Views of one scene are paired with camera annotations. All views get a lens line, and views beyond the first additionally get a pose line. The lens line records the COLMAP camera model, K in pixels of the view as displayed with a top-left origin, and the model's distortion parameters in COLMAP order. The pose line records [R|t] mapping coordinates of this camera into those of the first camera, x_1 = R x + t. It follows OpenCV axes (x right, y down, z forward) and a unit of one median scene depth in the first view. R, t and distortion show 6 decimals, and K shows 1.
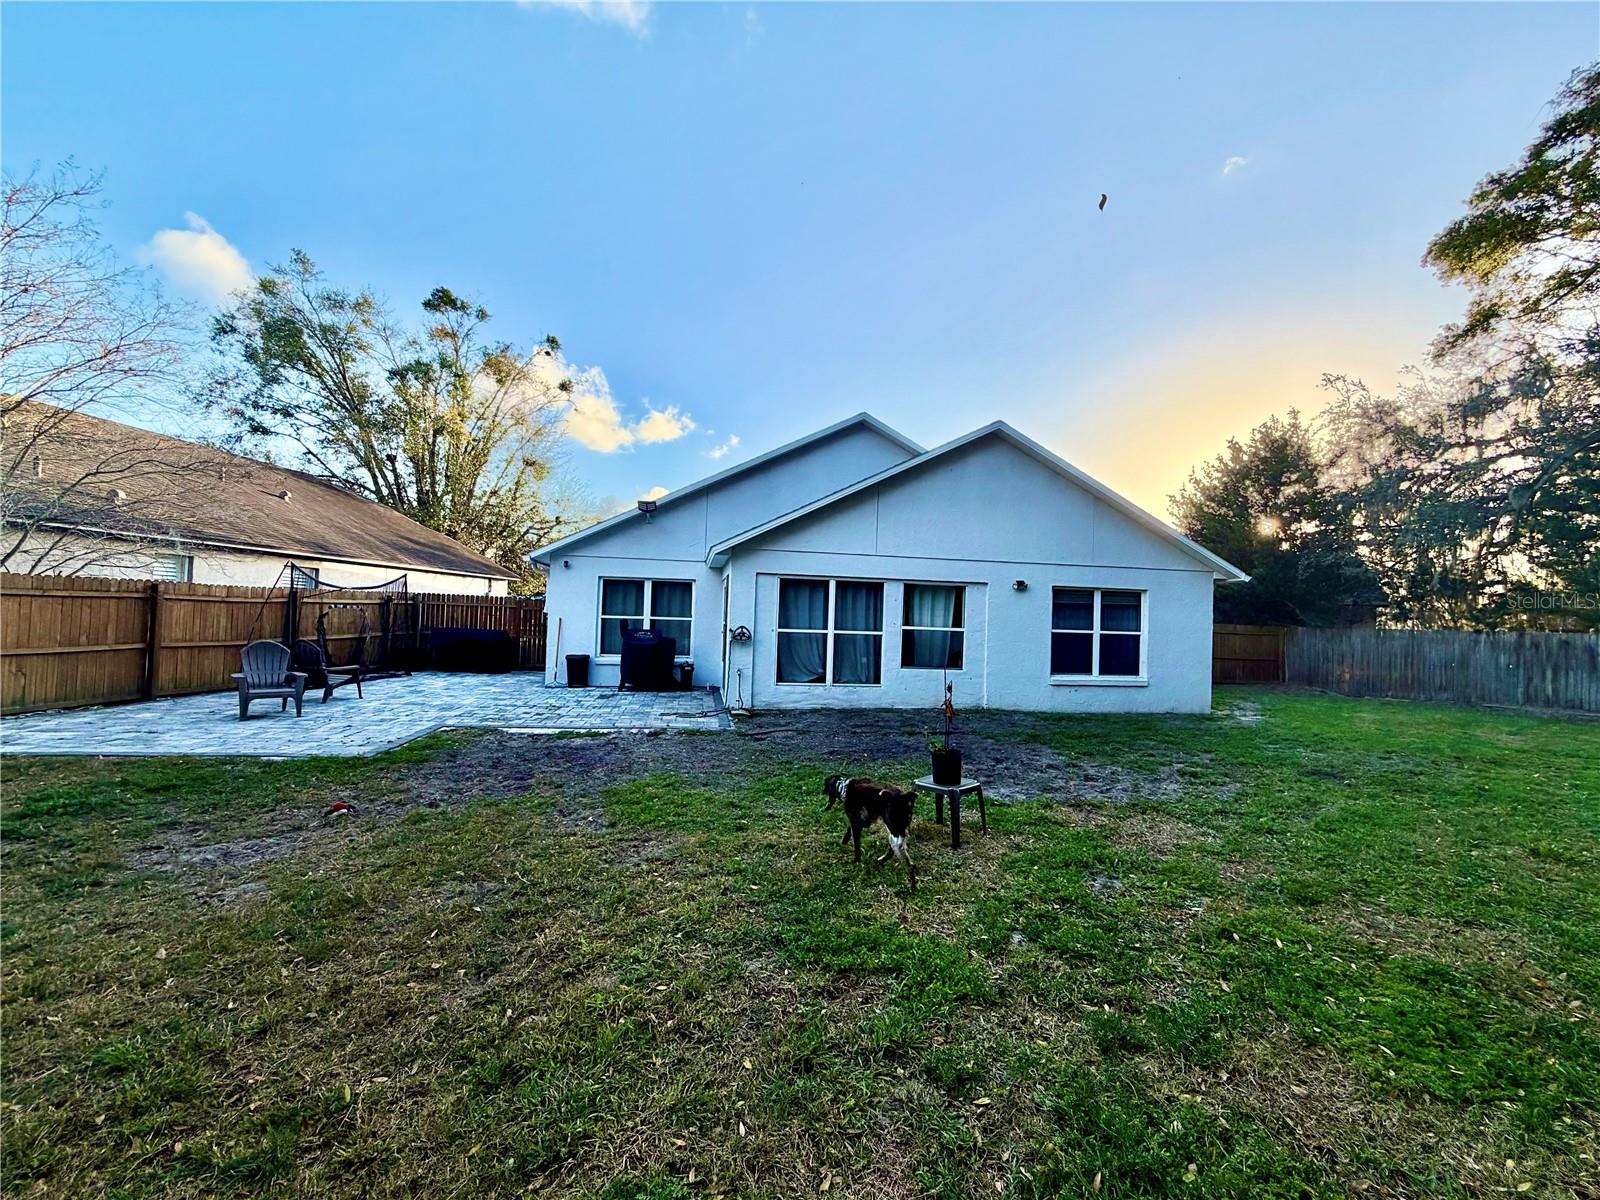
lens RADIAL K [[637.2, 0, 791.4], [0, 637.2, 607.3], [0, 0, 1]] dist [0.002521, 0.000034]
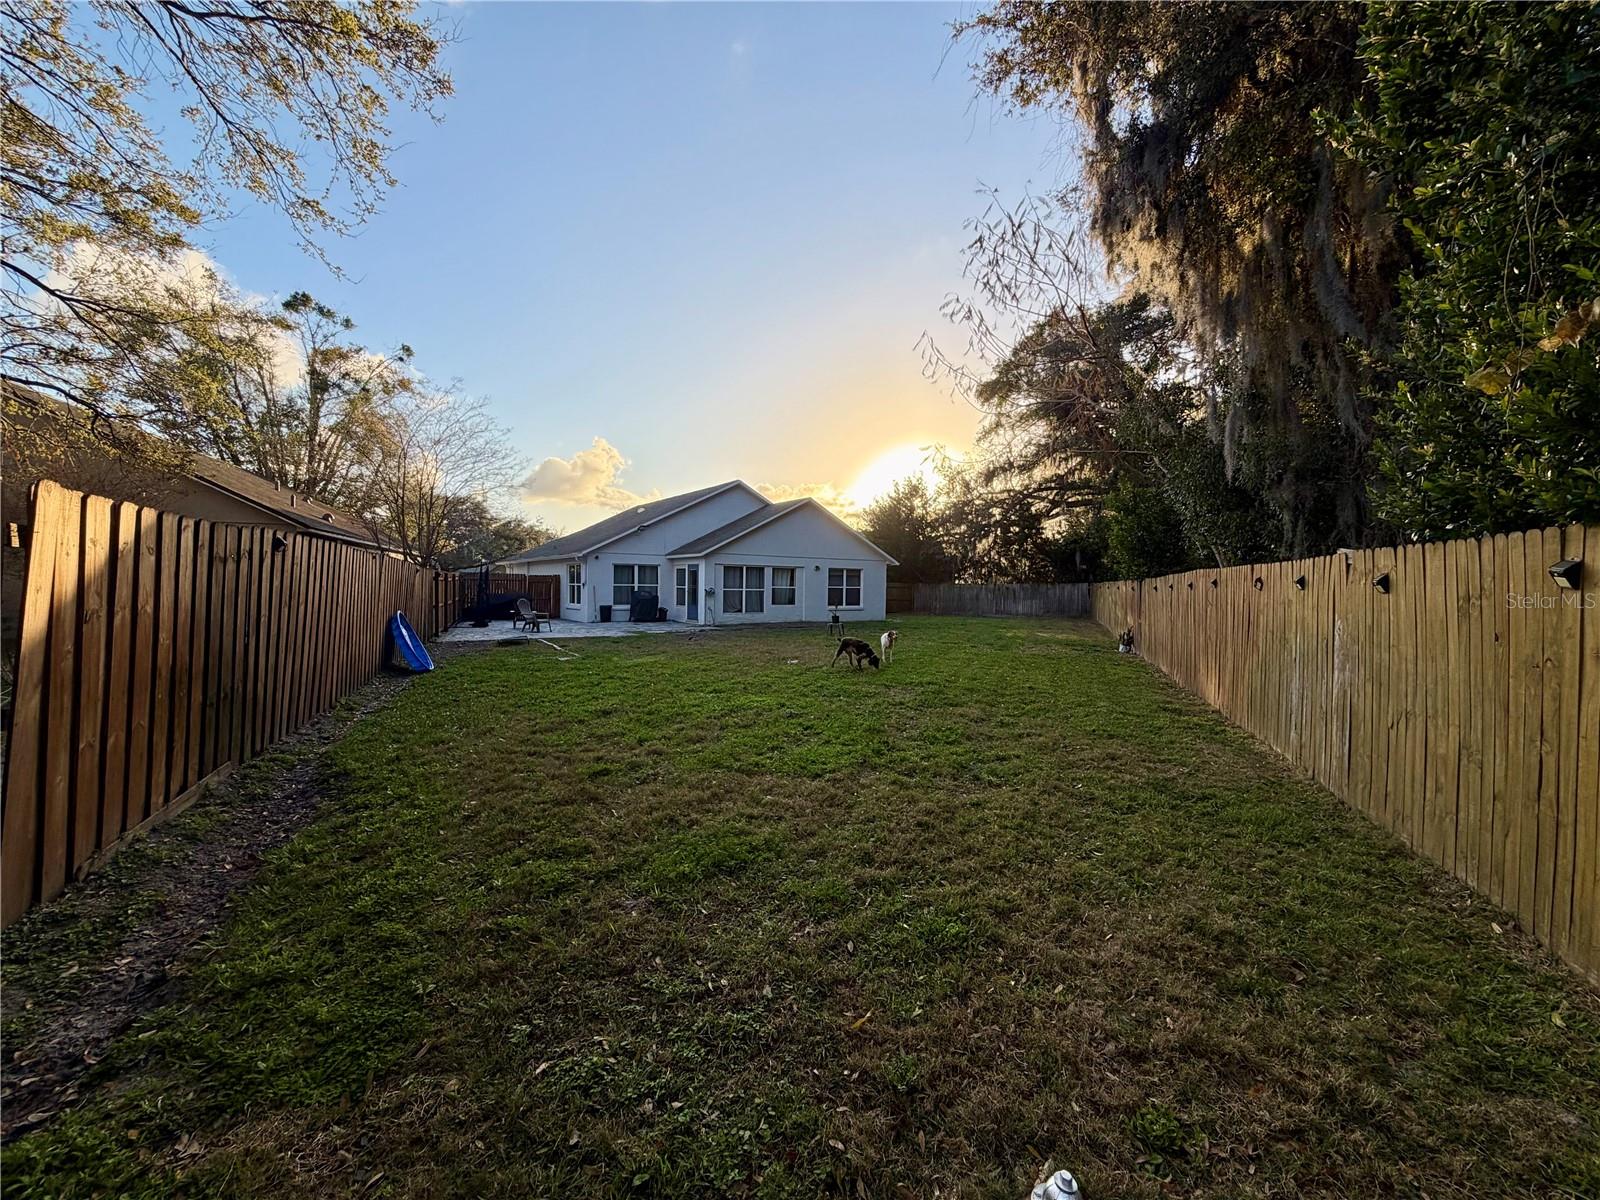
lens RADIAL K [[637.2, 0, 802.5], [0, 637.2, 596.6], [0, 0, 1]] dist [0.002521, 0.000034]
pose [[0.895671, -0.027714, 0.443853, -0.672148], [0.009522, 0.999023, 0.043164, -0.027712], [-0.444615, -0.034434, 0.895059, -0.981012]]
